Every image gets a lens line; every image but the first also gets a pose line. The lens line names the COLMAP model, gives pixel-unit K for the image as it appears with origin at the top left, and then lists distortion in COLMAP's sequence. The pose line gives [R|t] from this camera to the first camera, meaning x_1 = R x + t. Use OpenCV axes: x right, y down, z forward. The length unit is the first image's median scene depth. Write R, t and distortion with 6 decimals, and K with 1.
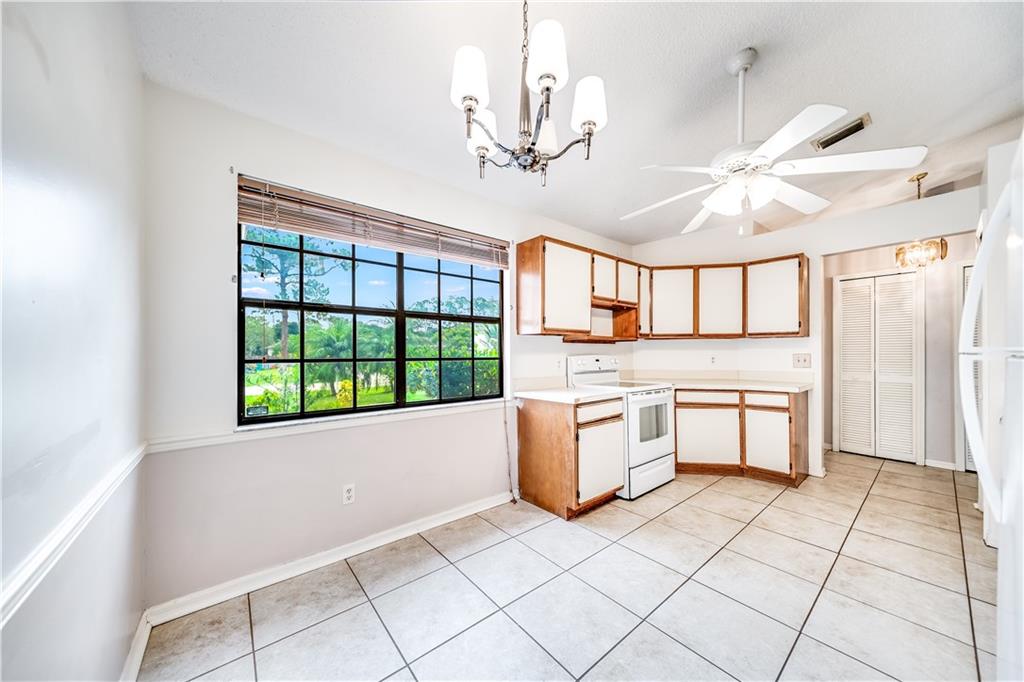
lens RADIAL K [[364.1, 0, 503.5], [0, 364.1, 353.0], [0, 0, 1]] dist [0.013557, 0.000045]
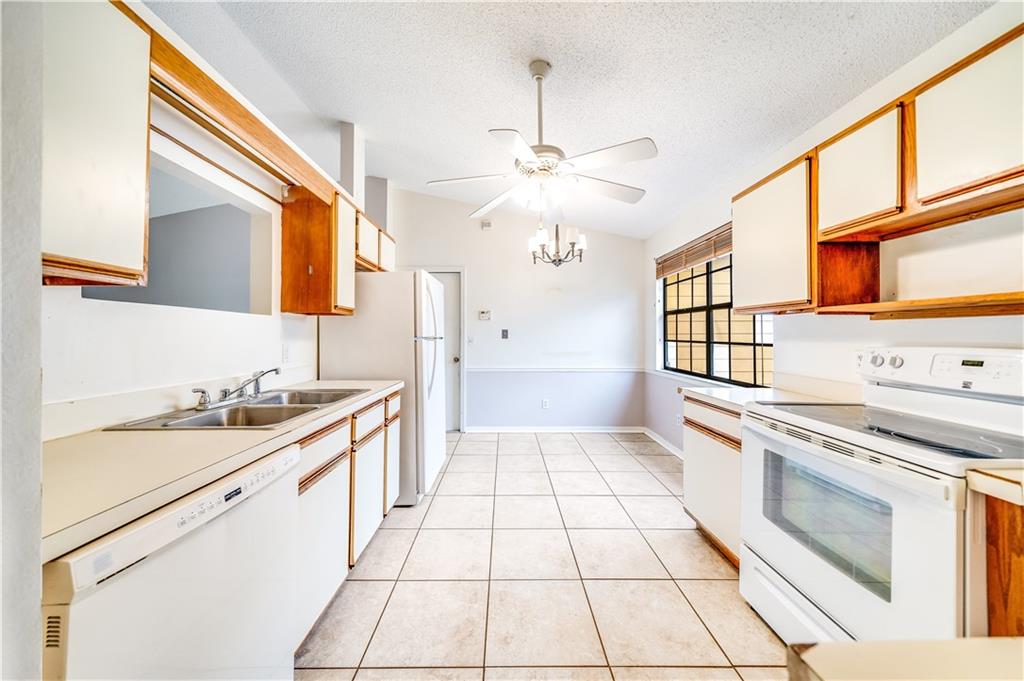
lens RADIAL K [[352.4, 0, 507.6], [0, 352.4, 331.9], [0, 0, 1]] dist [0.000806, 0.000023]
pose [[-0.633218, -0.003406, -0.773966, 1.218127], [0.001145, 0.999985, -0.005337, -0.014679], [0.773972, -0.004265, -0.633205, 1.276166]]
